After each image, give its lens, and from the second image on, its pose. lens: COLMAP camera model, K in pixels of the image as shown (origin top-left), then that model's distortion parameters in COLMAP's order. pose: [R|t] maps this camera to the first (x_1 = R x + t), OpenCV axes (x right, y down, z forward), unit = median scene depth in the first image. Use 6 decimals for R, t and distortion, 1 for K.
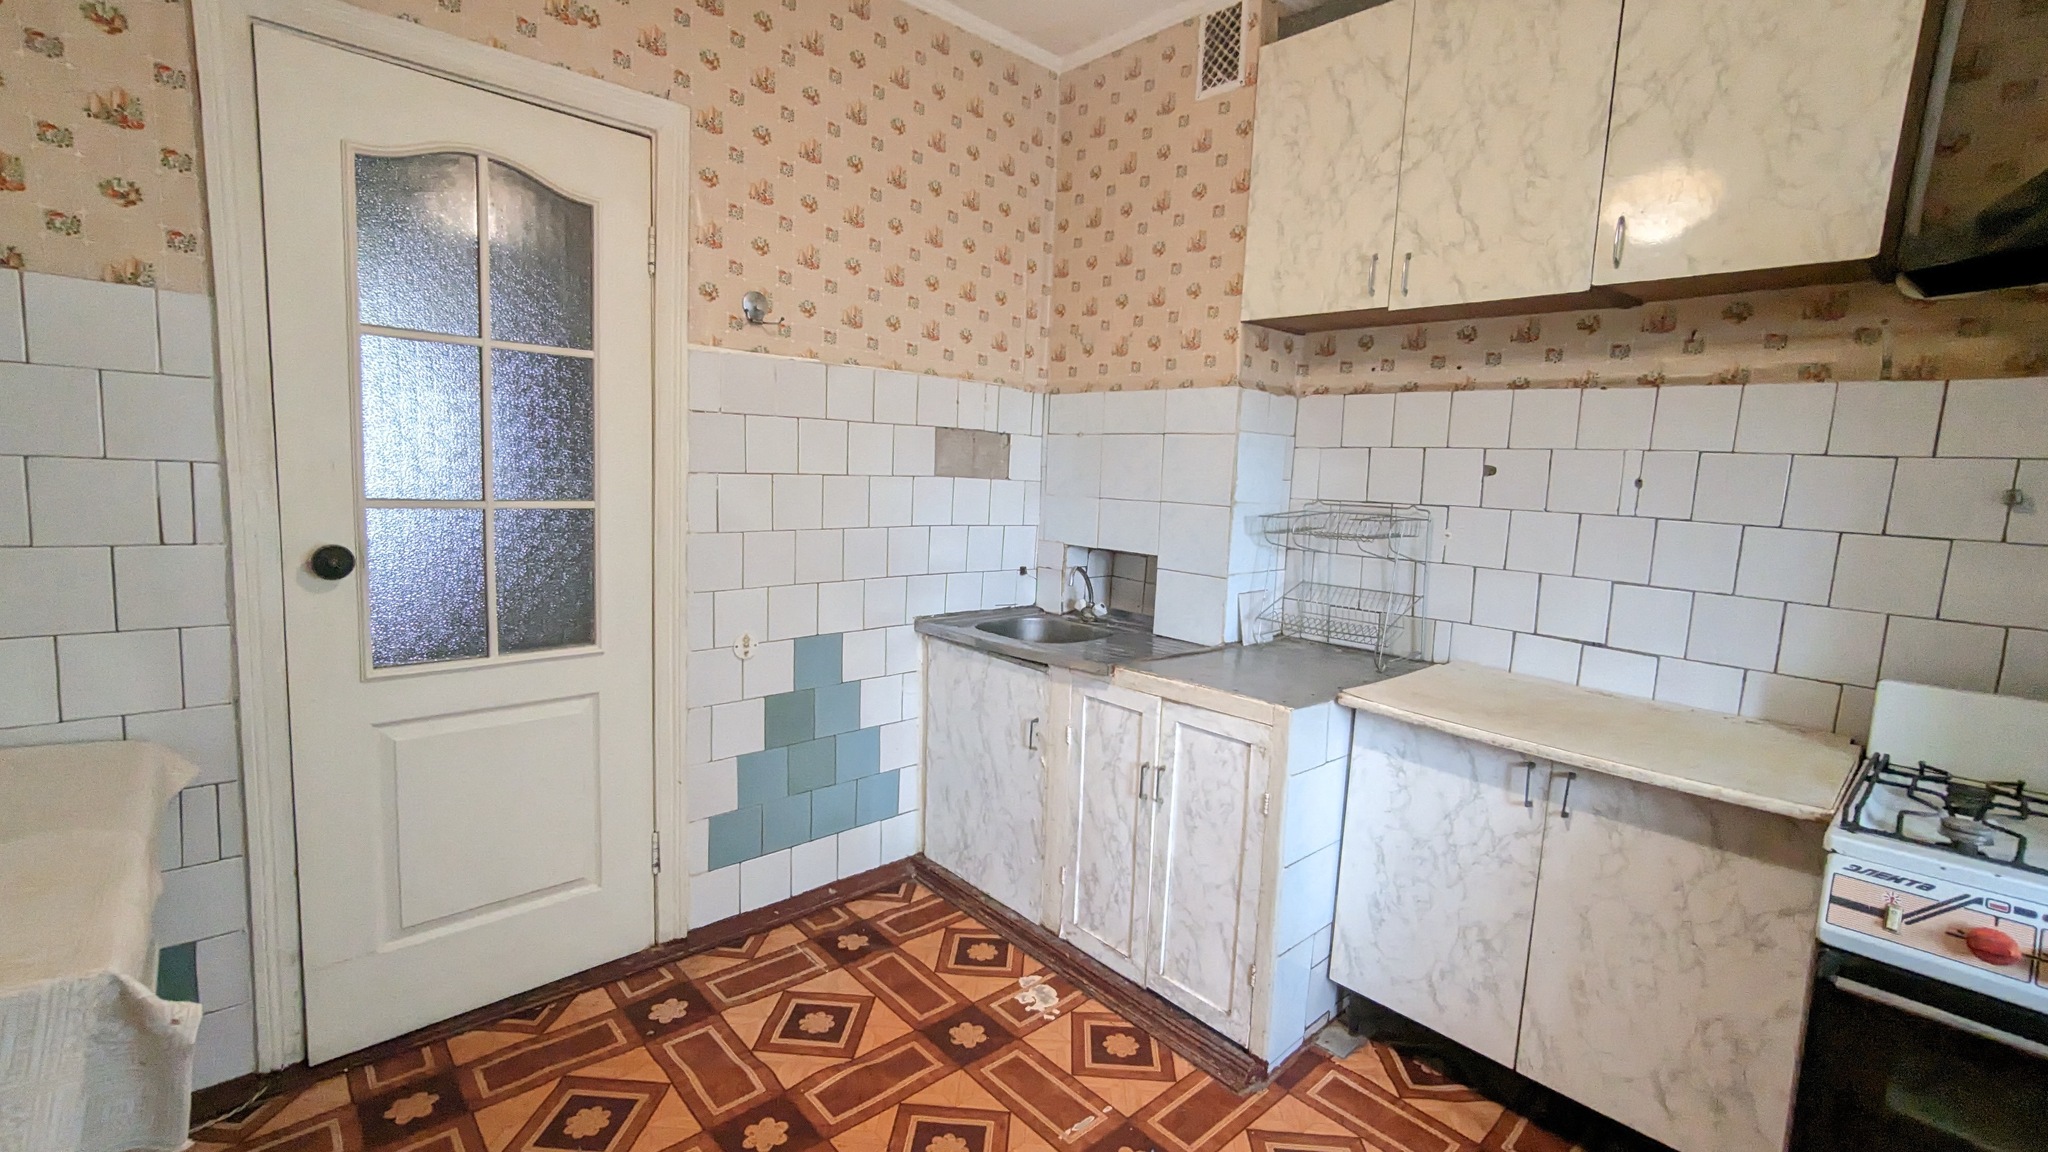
lens RADIAL K [[889.7, 0, 1030.3], [0, 889.7, 574.3], [0, 0, 1]] dist [-0.005469, 0.001839]
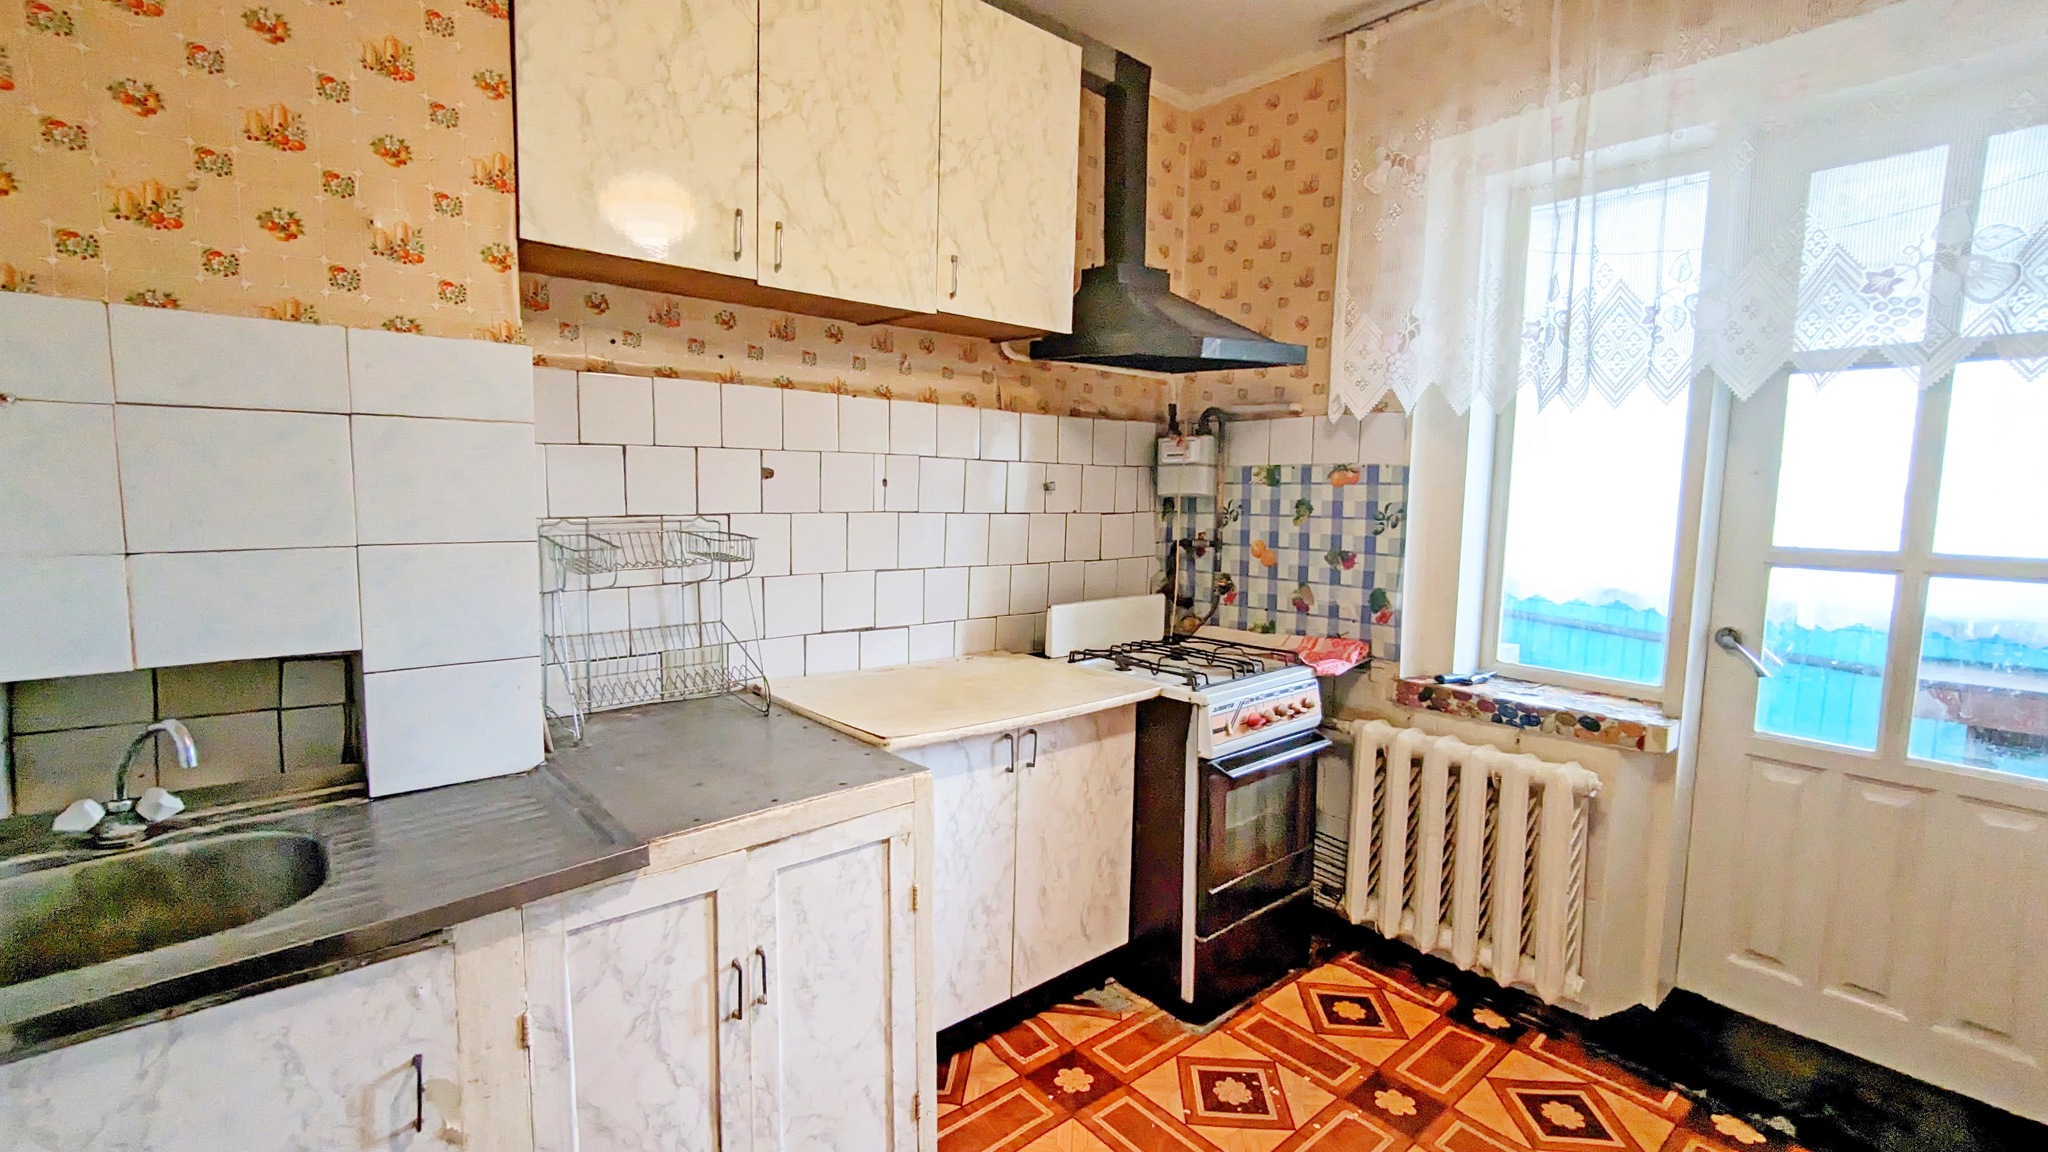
lens RADIAL K [[889.7, 0, 1030.2], [0, 889.7, 573.9], [0, 0, 1]] dist [-0.005469, 0.001839]
pose [[0.029384, -0.143125, 0.989268, -0.448505], [0.104087, 0.984753, 0.139381, -0.123064], [-0.994134, 0.098874, 0.043834, 0.748947]]
